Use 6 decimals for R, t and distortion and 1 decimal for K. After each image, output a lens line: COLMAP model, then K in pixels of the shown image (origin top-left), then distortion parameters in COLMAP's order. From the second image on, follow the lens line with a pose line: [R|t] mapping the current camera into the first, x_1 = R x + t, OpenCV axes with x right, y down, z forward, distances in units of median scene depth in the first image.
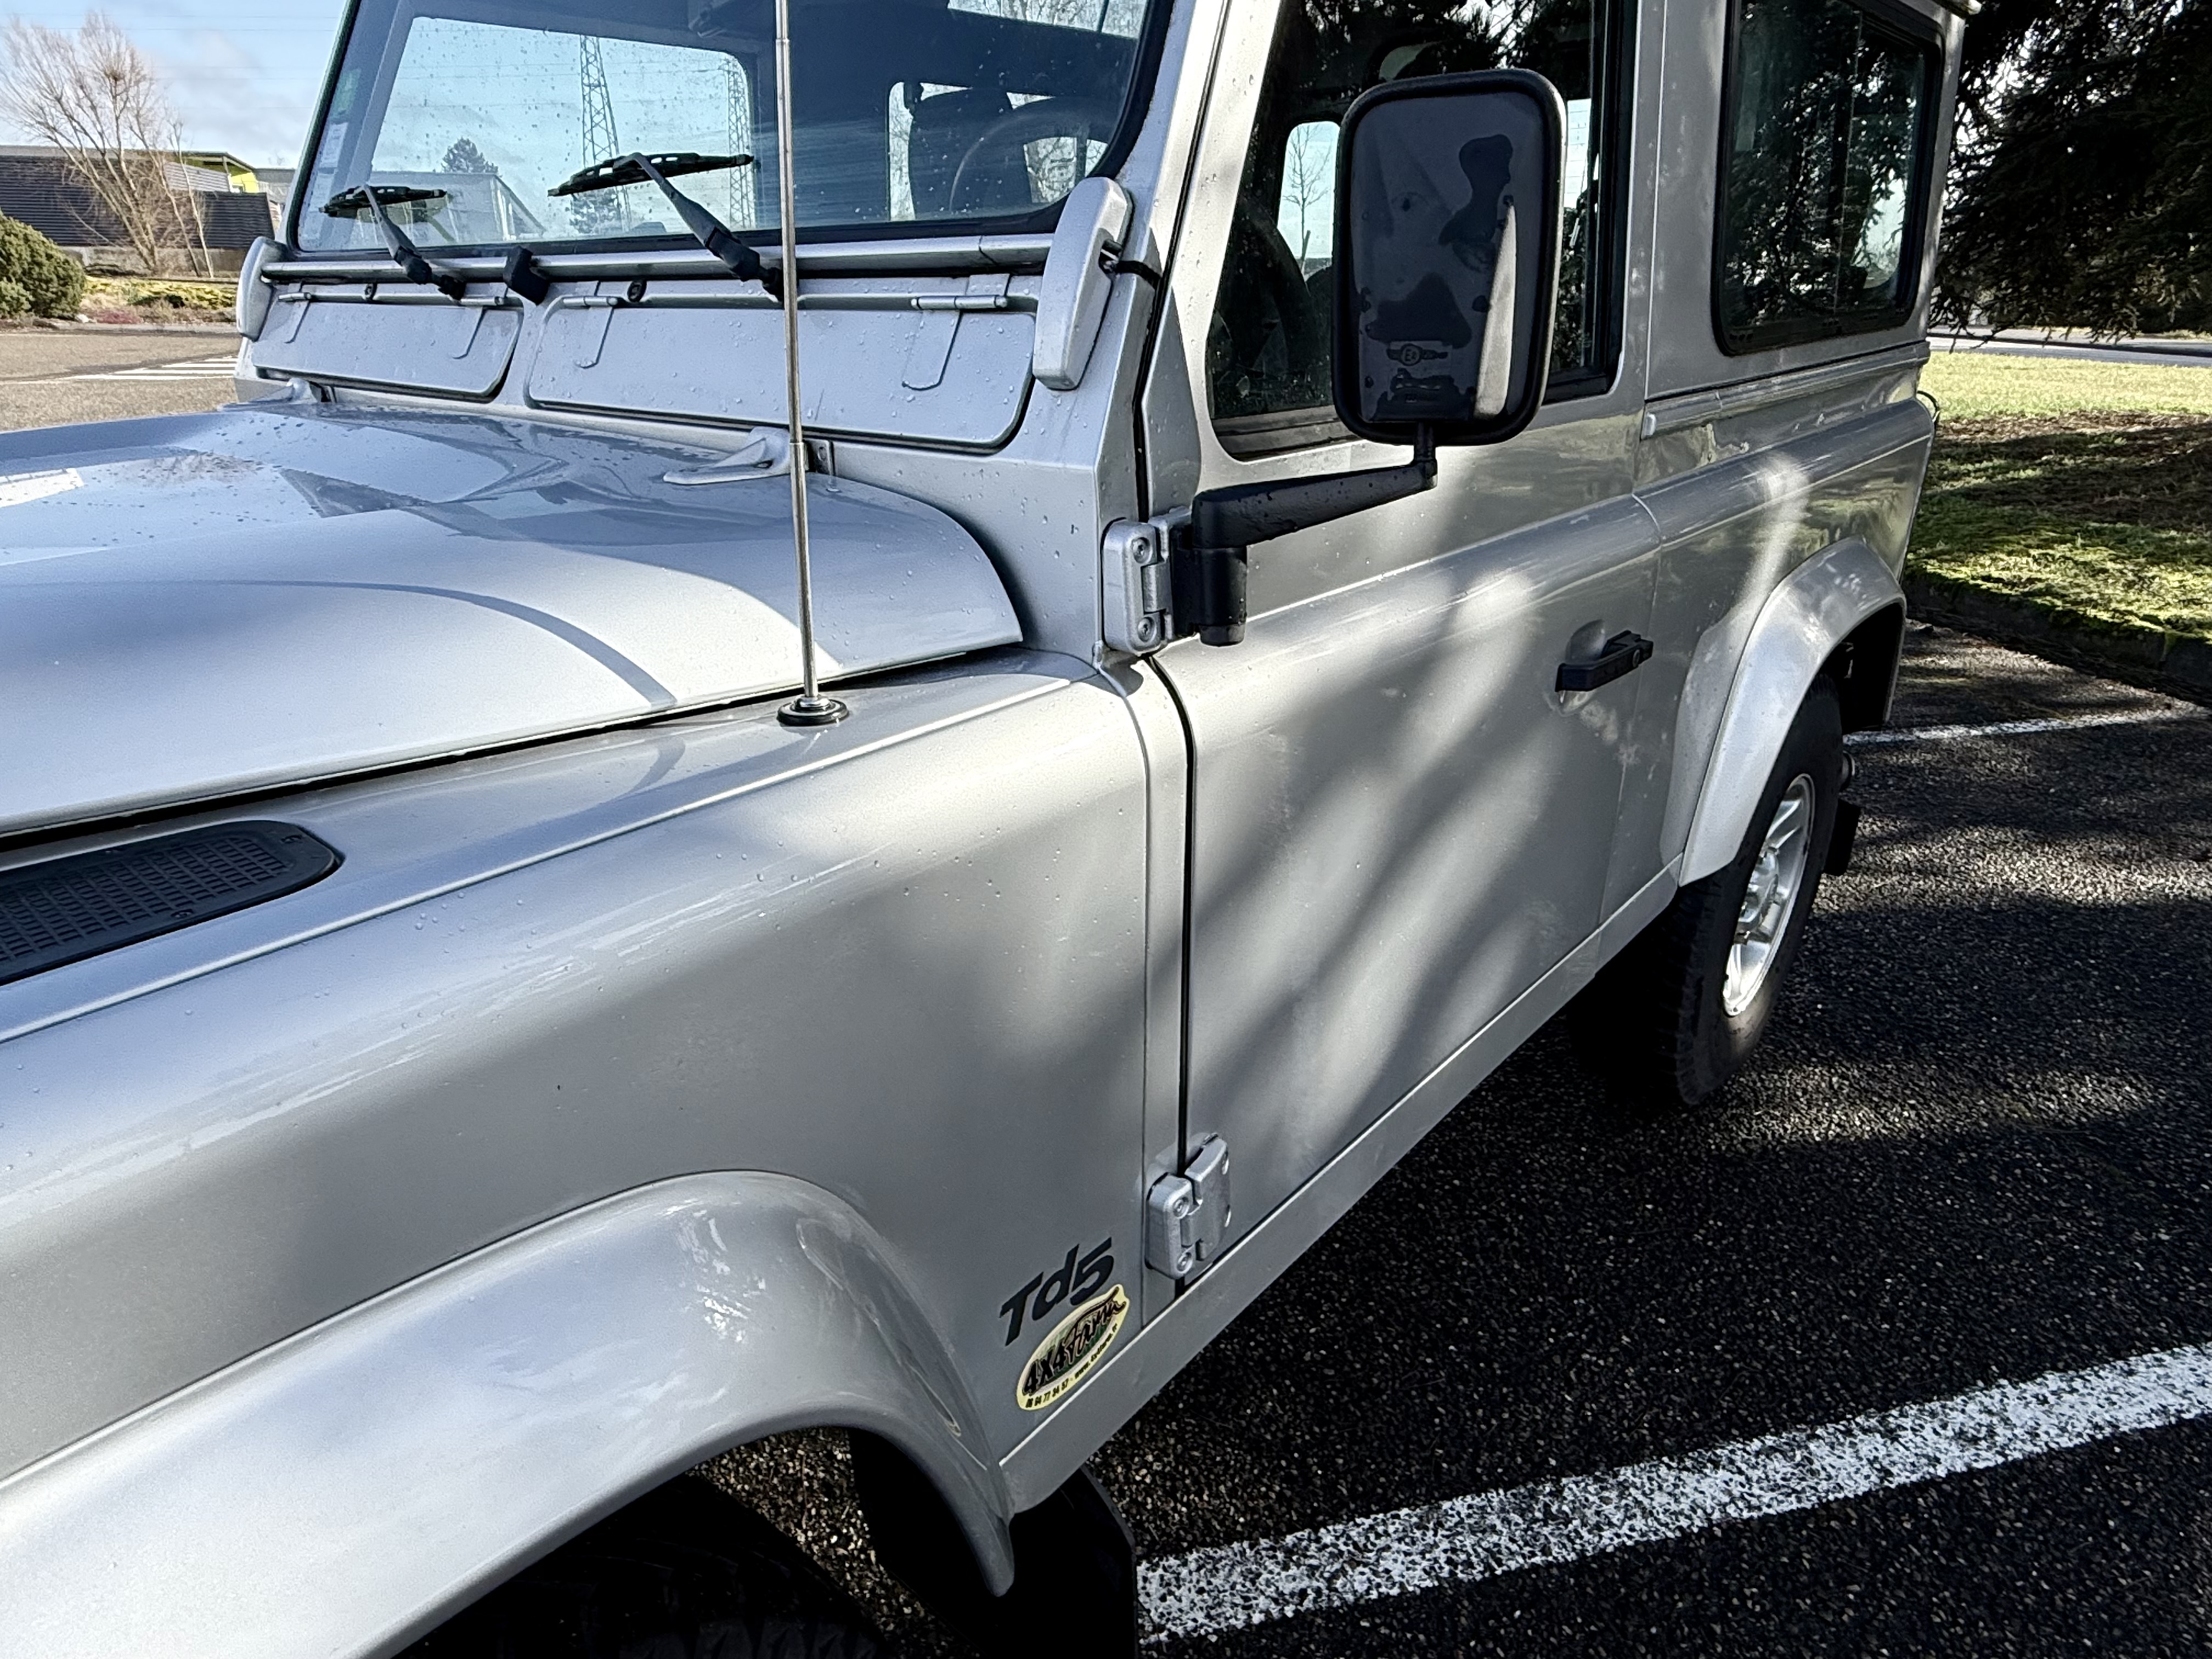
lens RADIAL K [[1314.9, 0, 1083.1], [0, 1314.9, 836.8], [0, 0, 1]] dist [-0.003315, 0.003605]
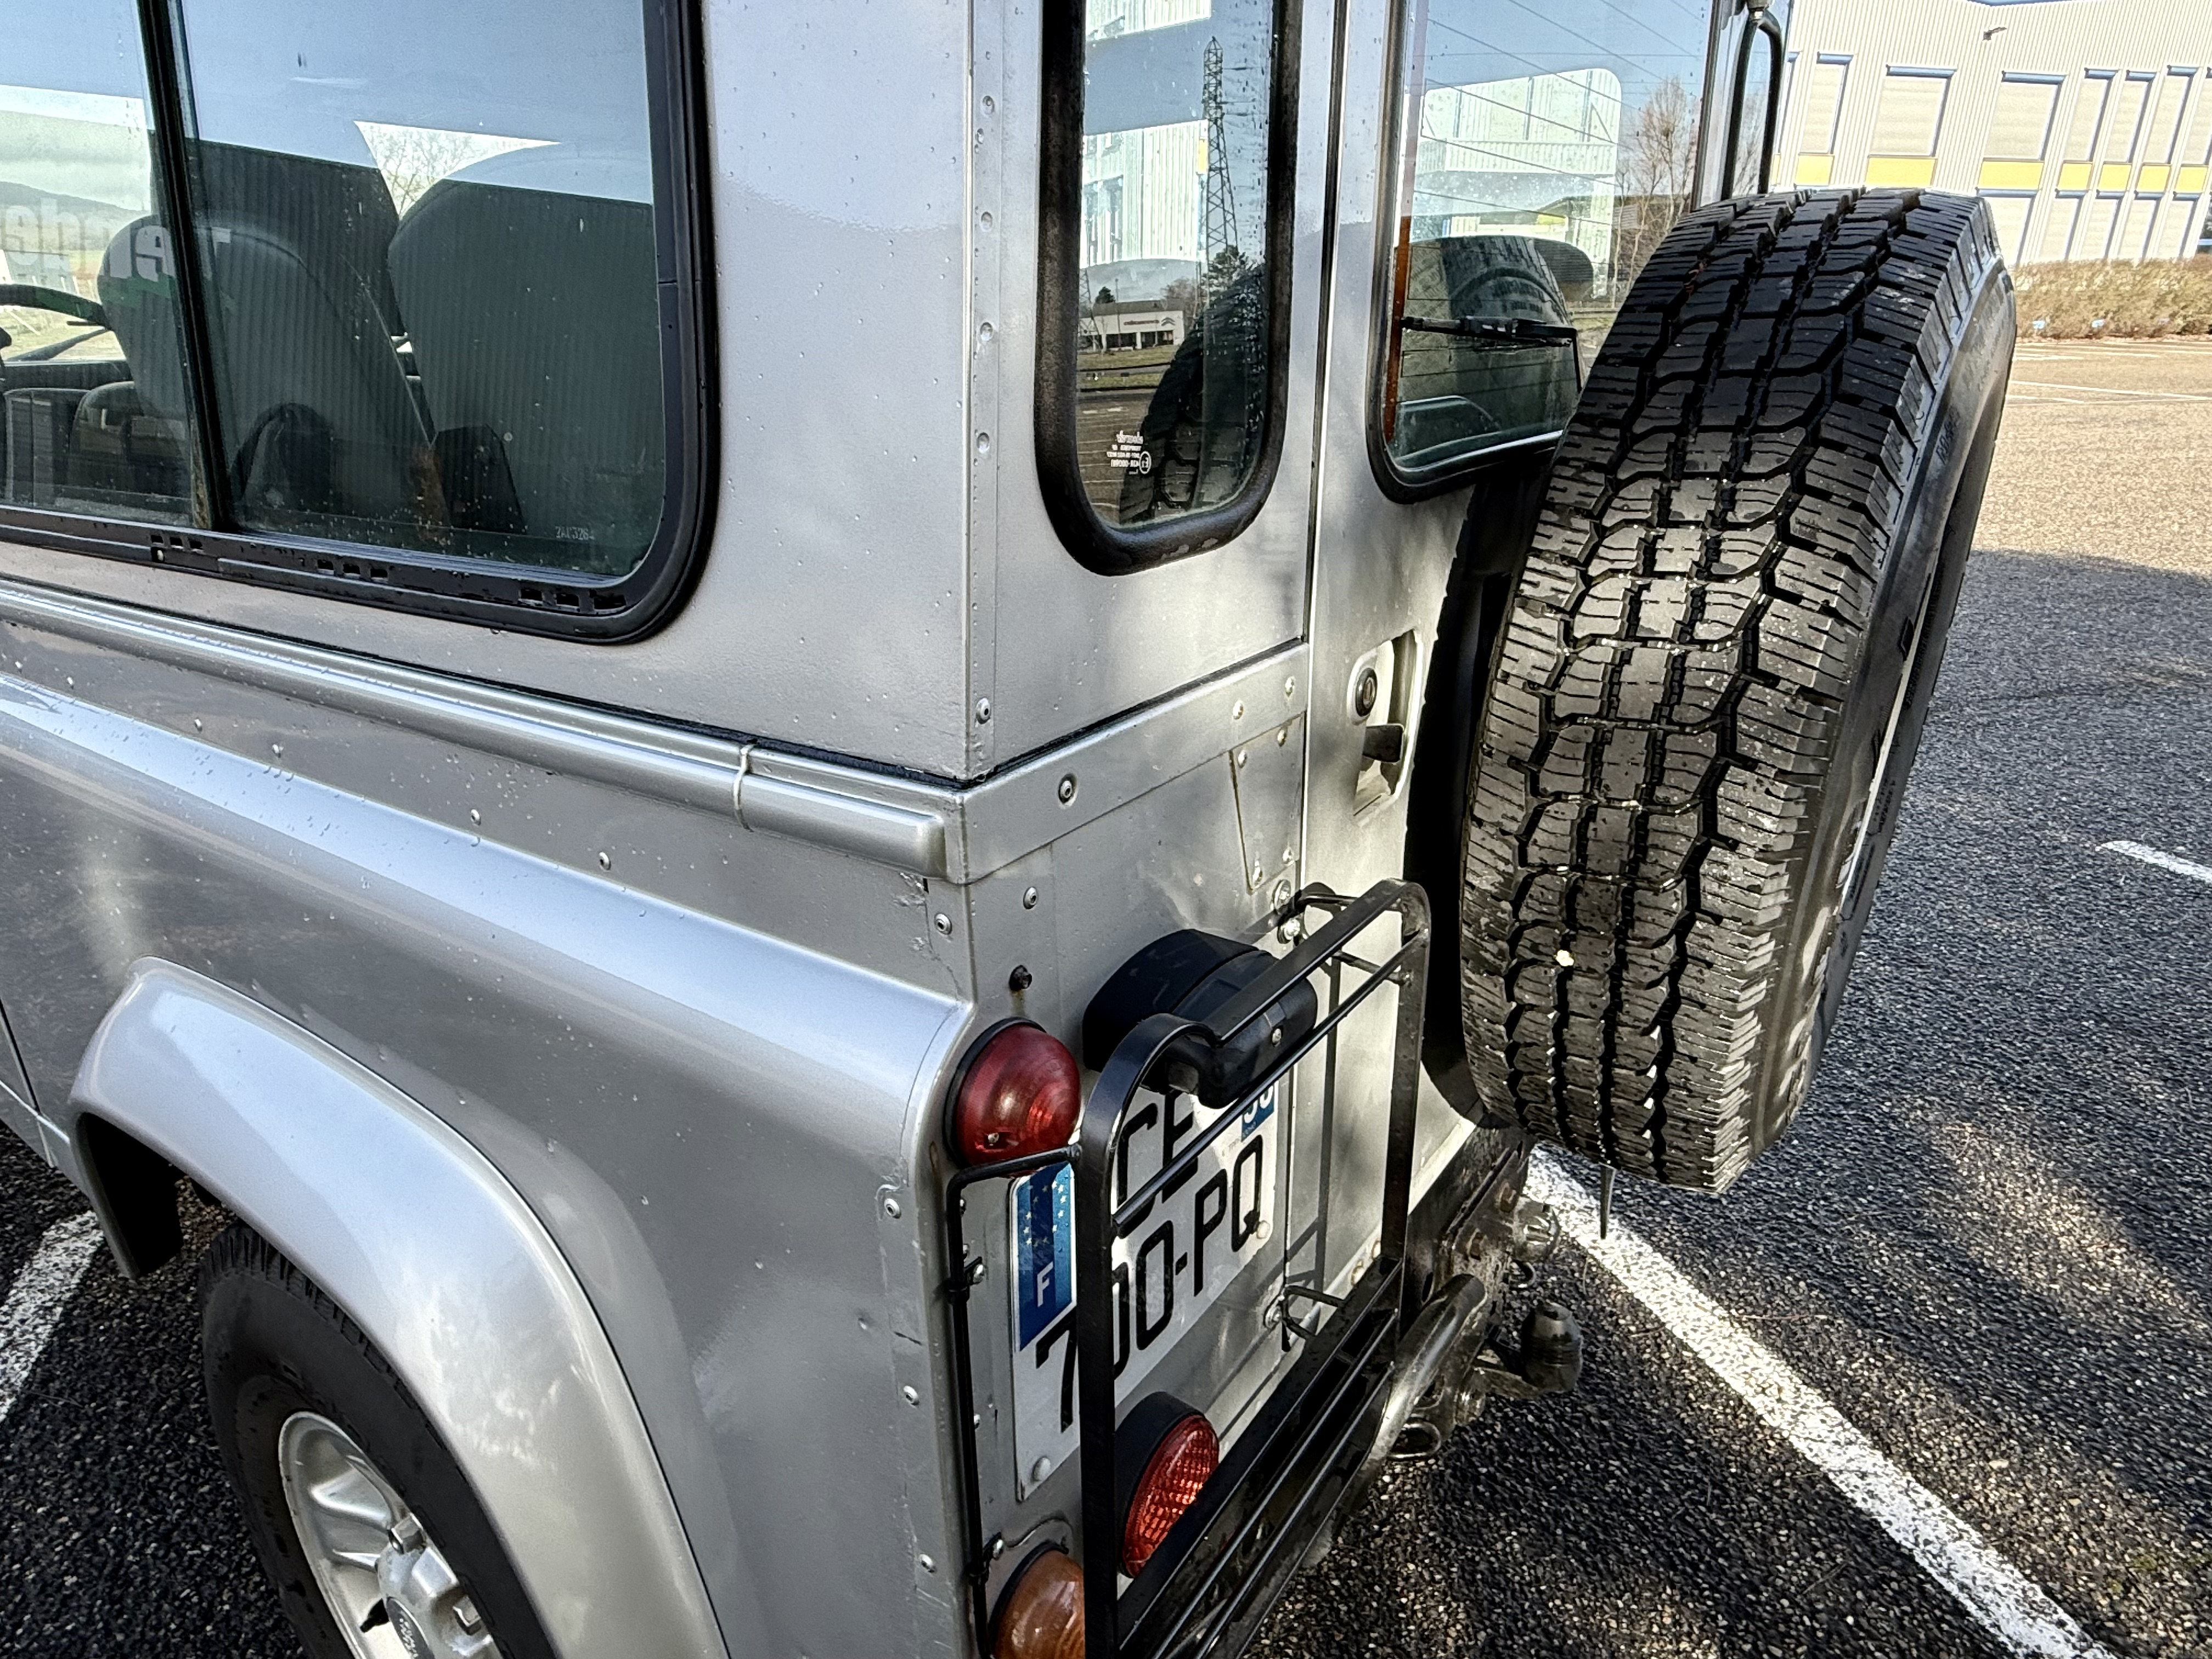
lens RADIAL K [[1314.9, 0, 1067.0], [0, 1314.9, 824.9], [0, 0, 1]] dist [-0.003315, 0.003605]
pose [[0.092905, 0.361020, -0.927919, 1.344625], [-0.369631, 0.877856, 0.304534, -0.707044], [0.924522, 0.314695, 0.215001, 1.529934]]
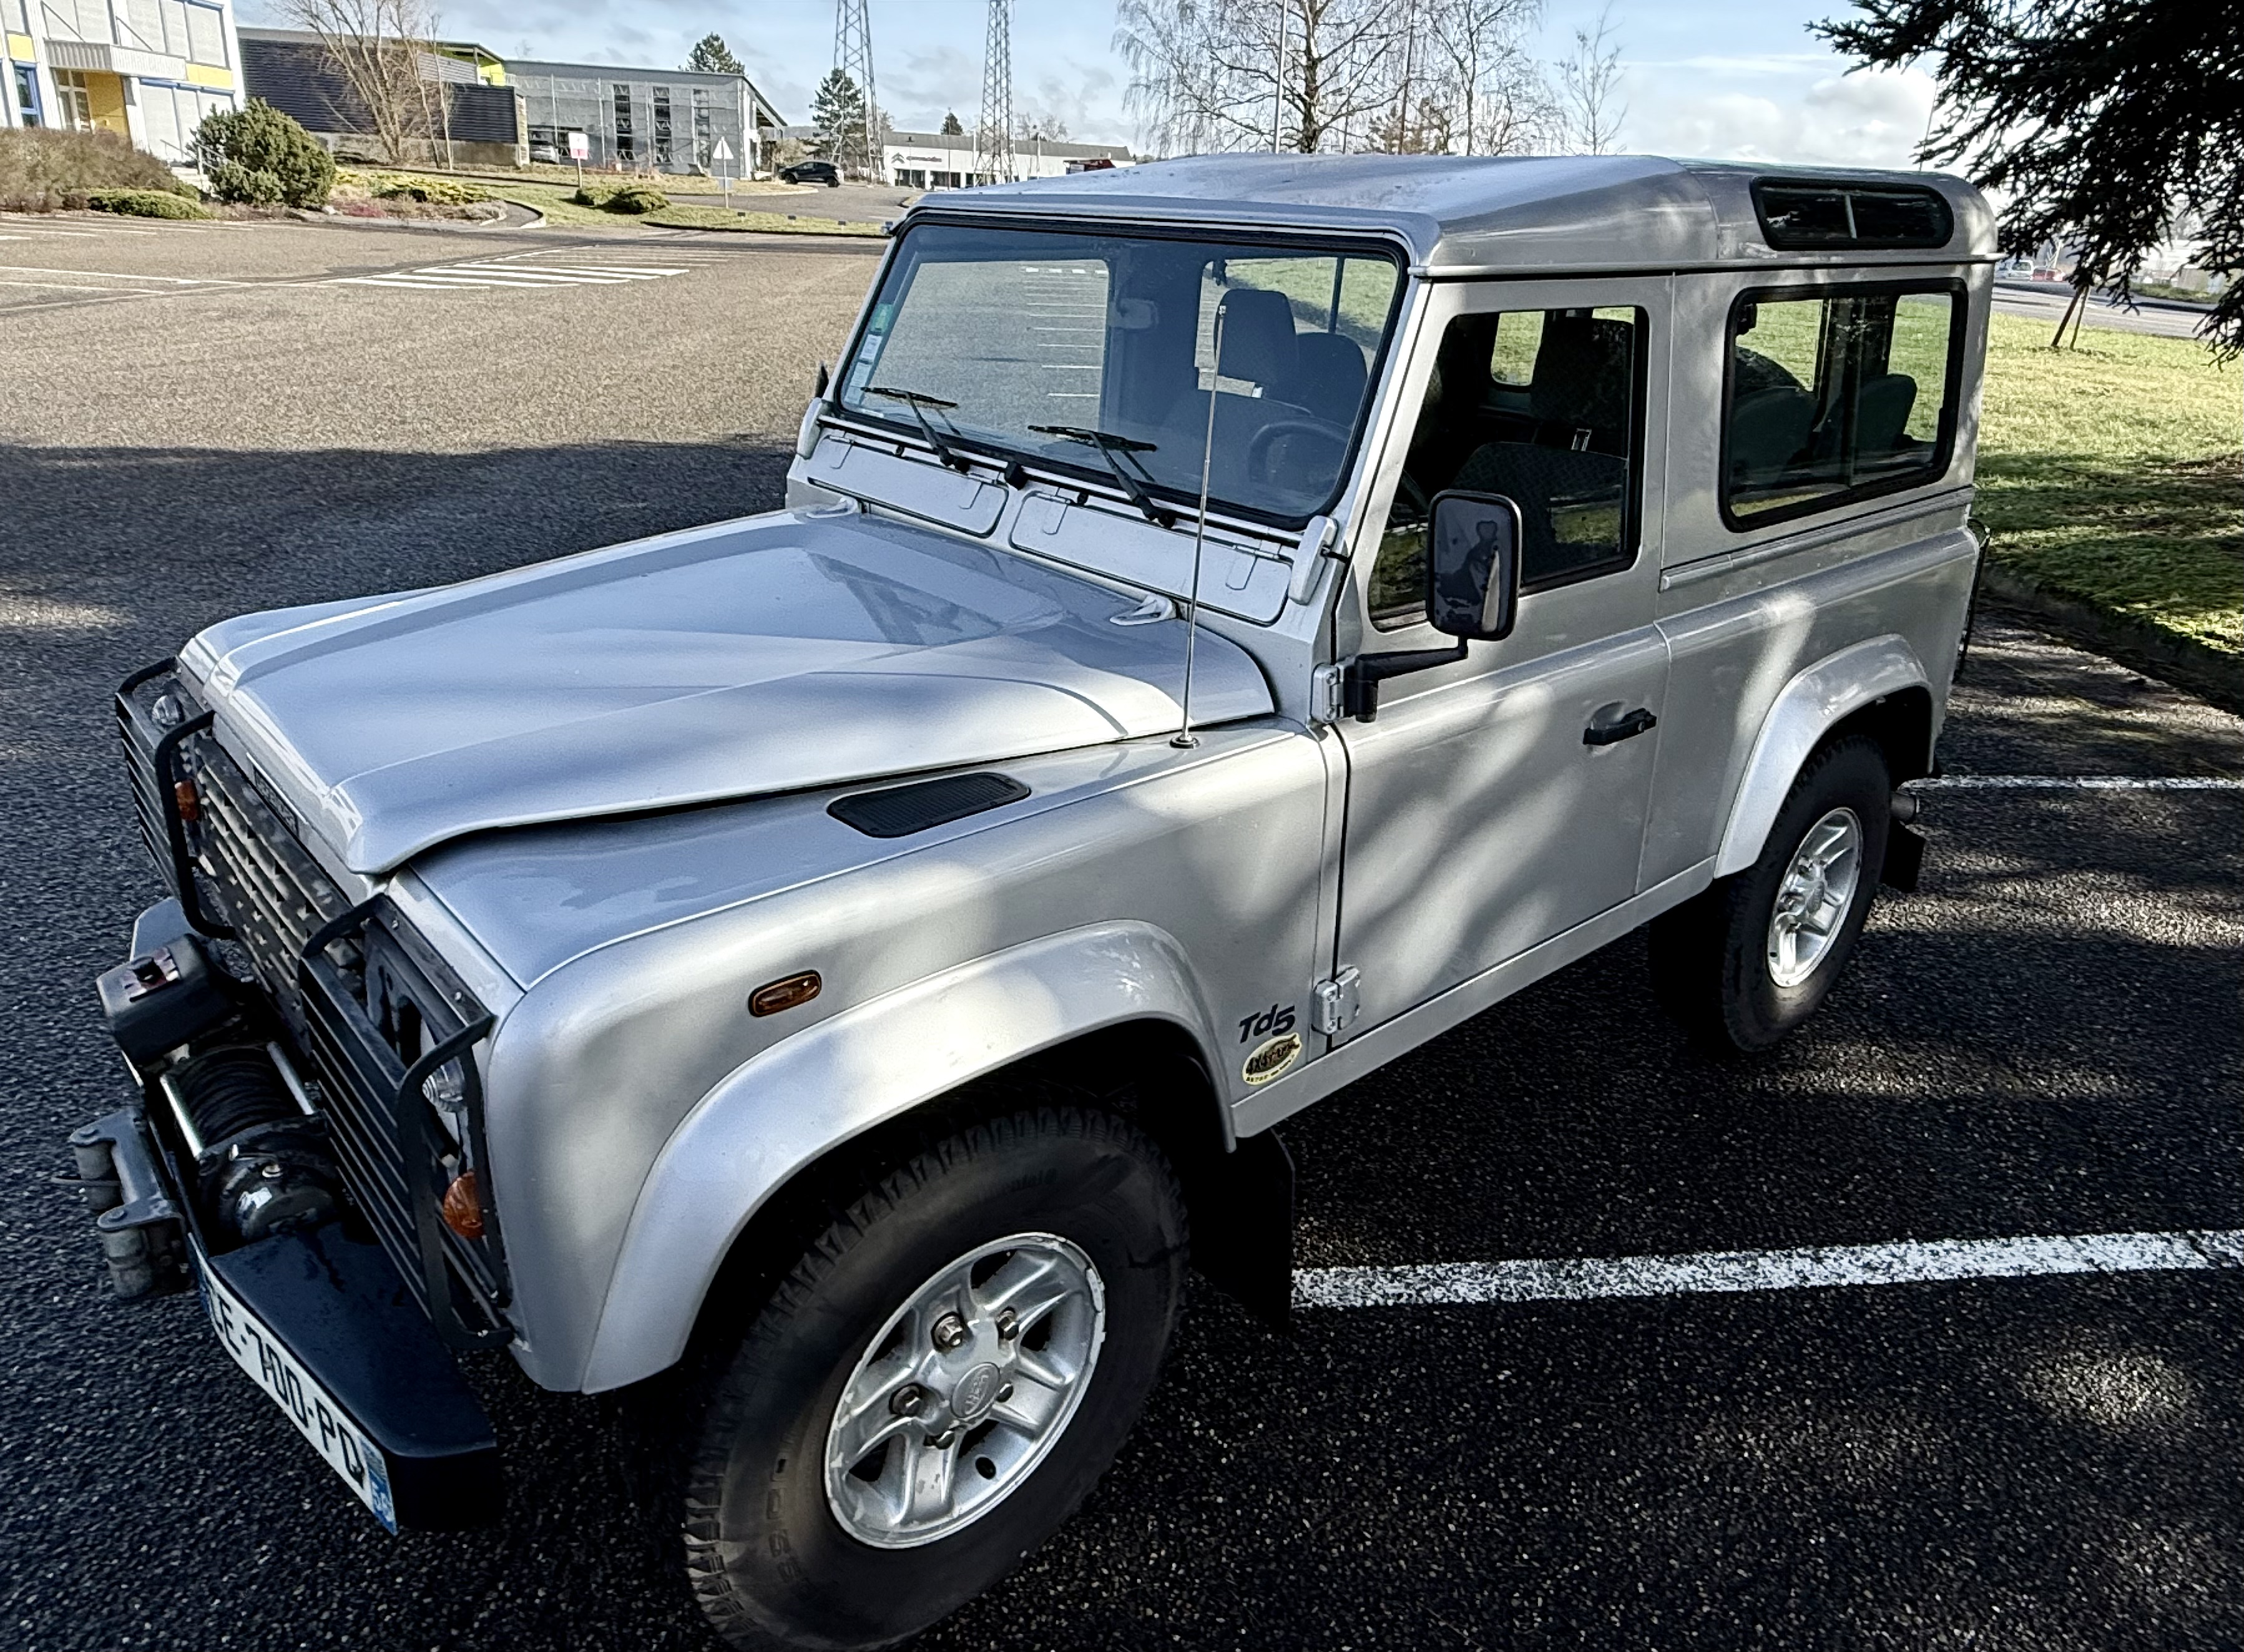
lens RADIAL K [[1496.5, 0, 1184.4], [0, 1496.5, 716.1], [0, 0, 1]] dist [-0.001801, 0.003331]
pose [[0.993240, 0.075211, -0.088420, 0.014840], [-0.080925, 0.994732, -0.062920, 0.014065], [0.083222, 0.069650, 0.994094, -0.842357]]
